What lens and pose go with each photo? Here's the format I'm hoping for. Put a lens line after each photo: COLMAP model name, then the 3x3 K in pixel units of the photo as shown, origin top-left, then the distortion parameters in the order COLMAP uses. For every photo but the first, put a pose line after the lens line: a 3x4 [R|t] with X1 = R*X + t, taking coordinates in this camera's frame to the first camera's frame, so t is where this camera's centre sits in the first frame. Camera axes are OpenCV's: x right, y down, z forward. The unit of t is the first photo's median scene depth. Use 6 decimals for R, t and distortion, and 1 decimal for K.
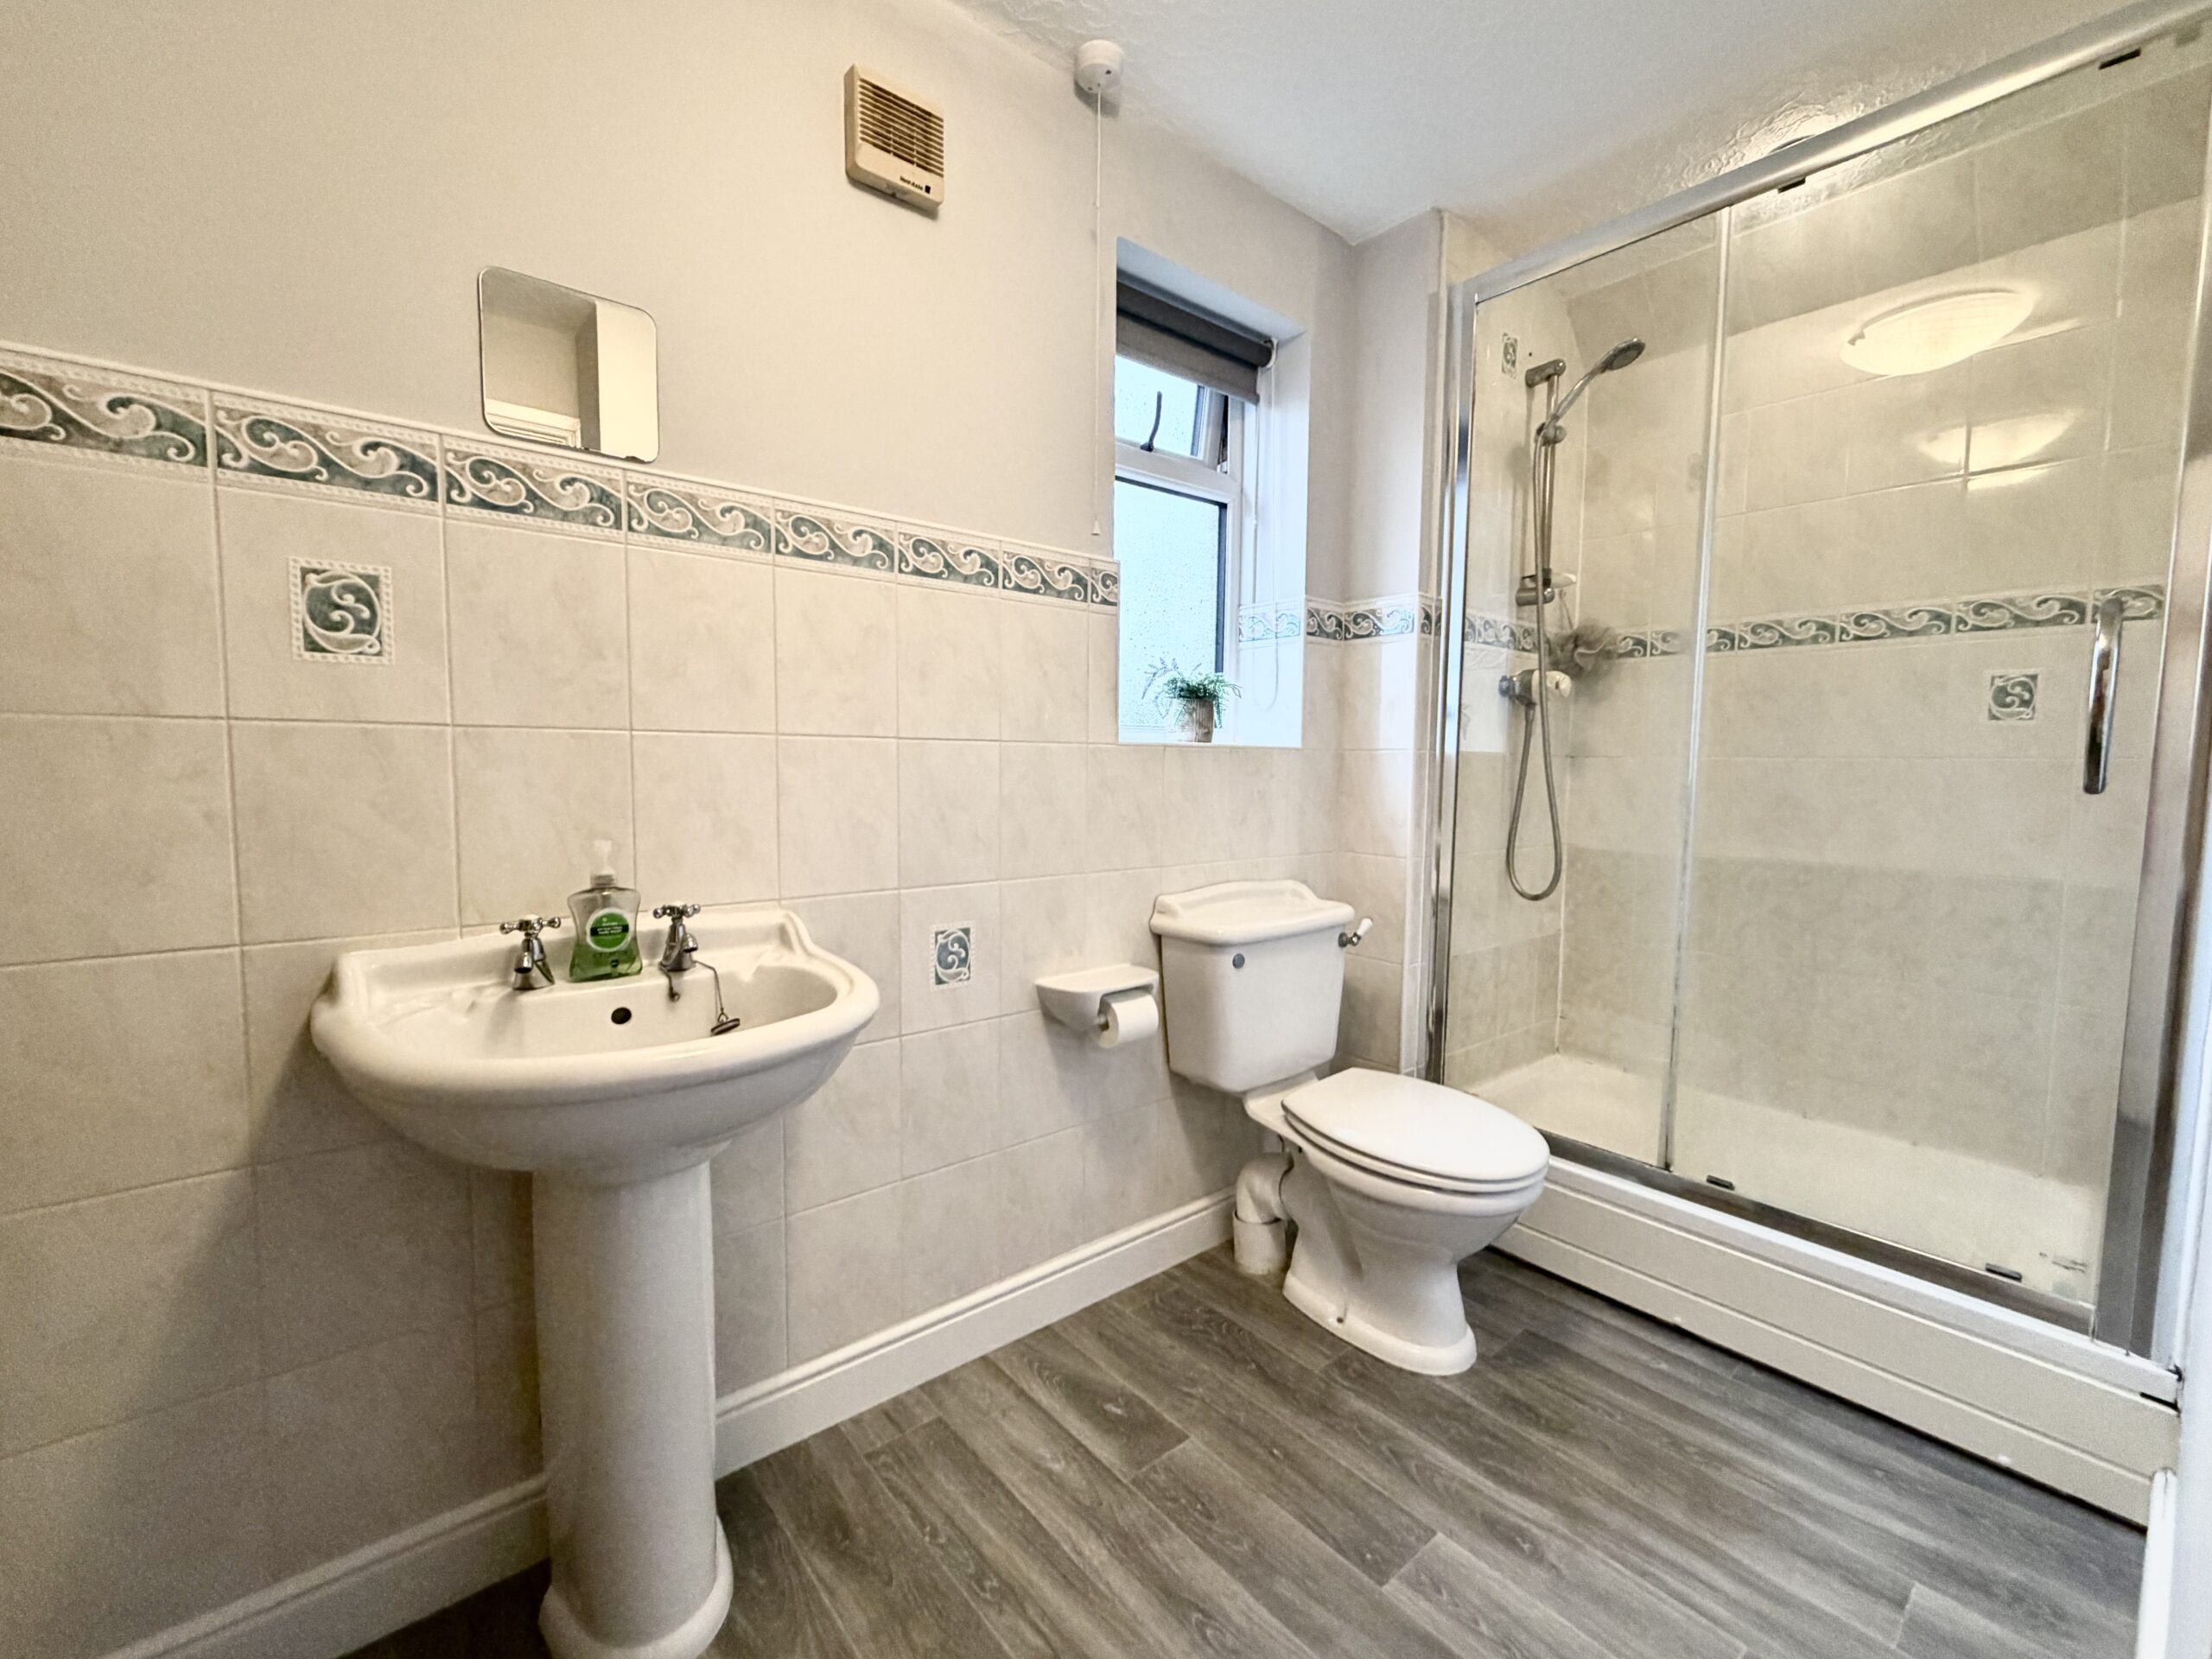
lens RADIAL K [[890.0, 0, 1091.7], [0, 890.0, 826.6], [0, 0, 1]] dist [-0.000726, 0.000057]
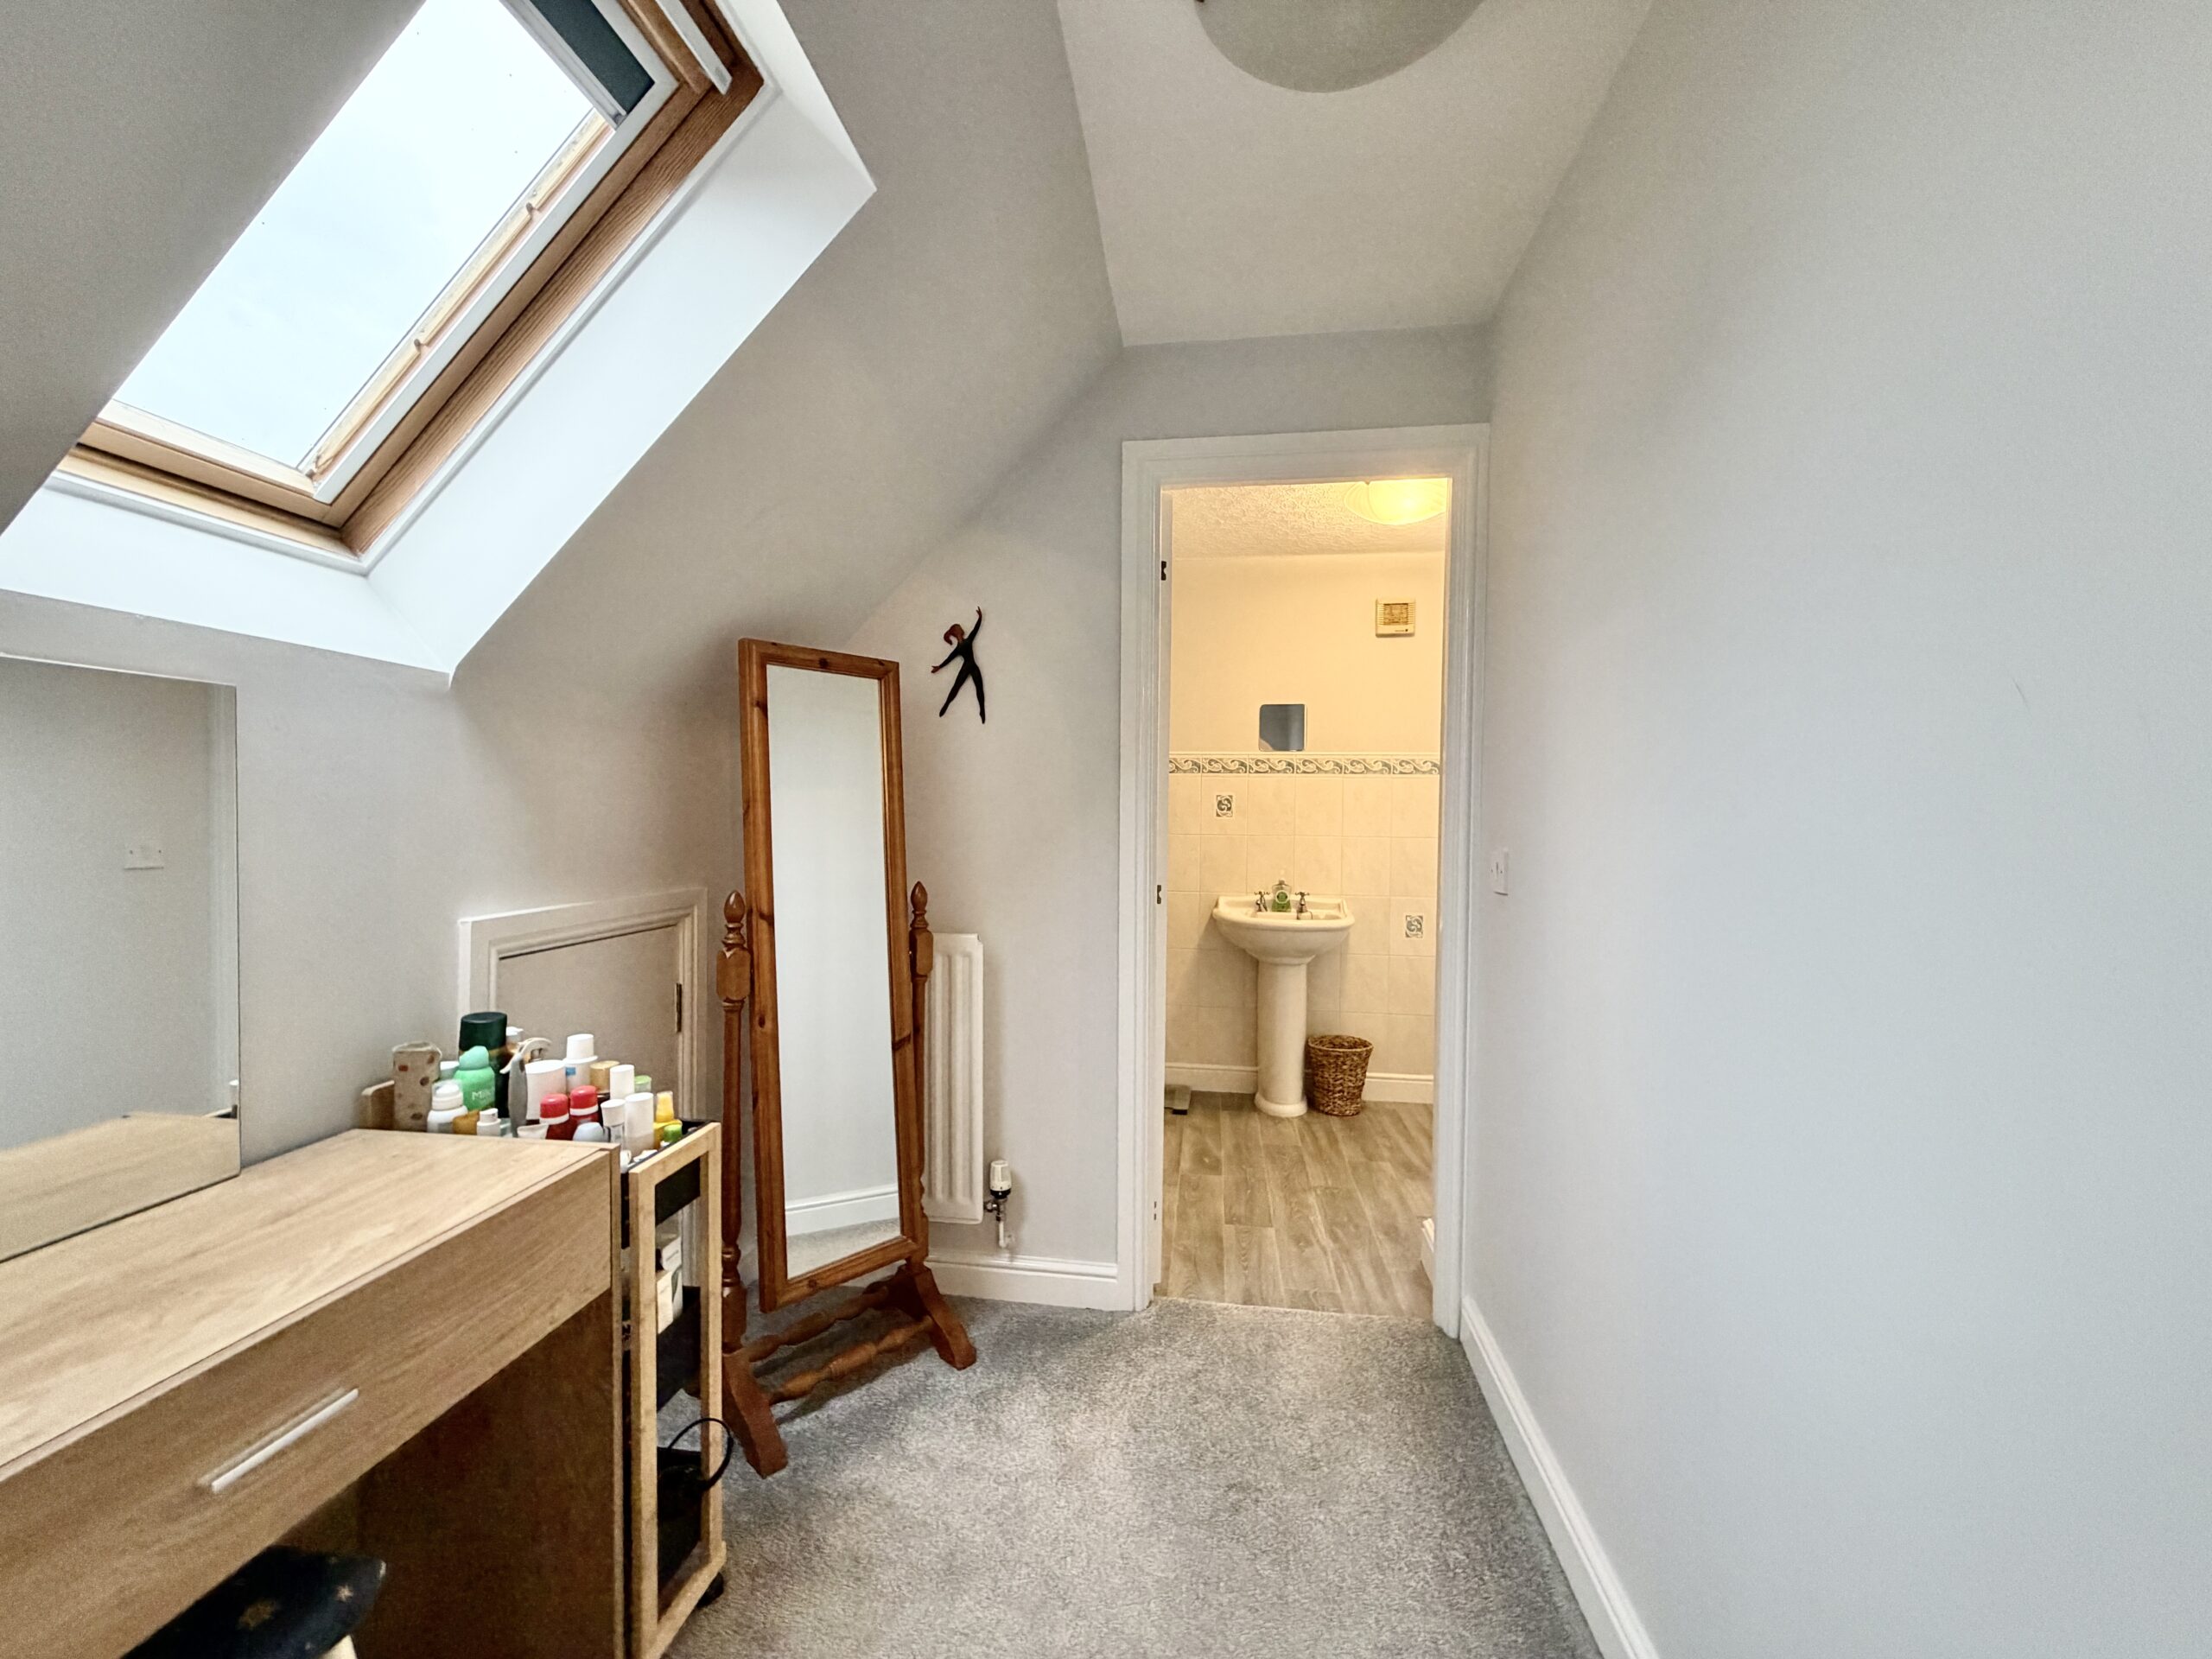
lens RADIAL K [[890.0, 0, 1091.7], [0, 890.0, 826.6], [0, 0, 1]] dist [-0.000726, 0.000057]
pose [[0.679867, 0.010494, -0.733260, 1.466652], [-0.059351, 0.997405, -0.040754, 0.032248], [0.730929, 0.071227, 0.678726, -1.869184]]
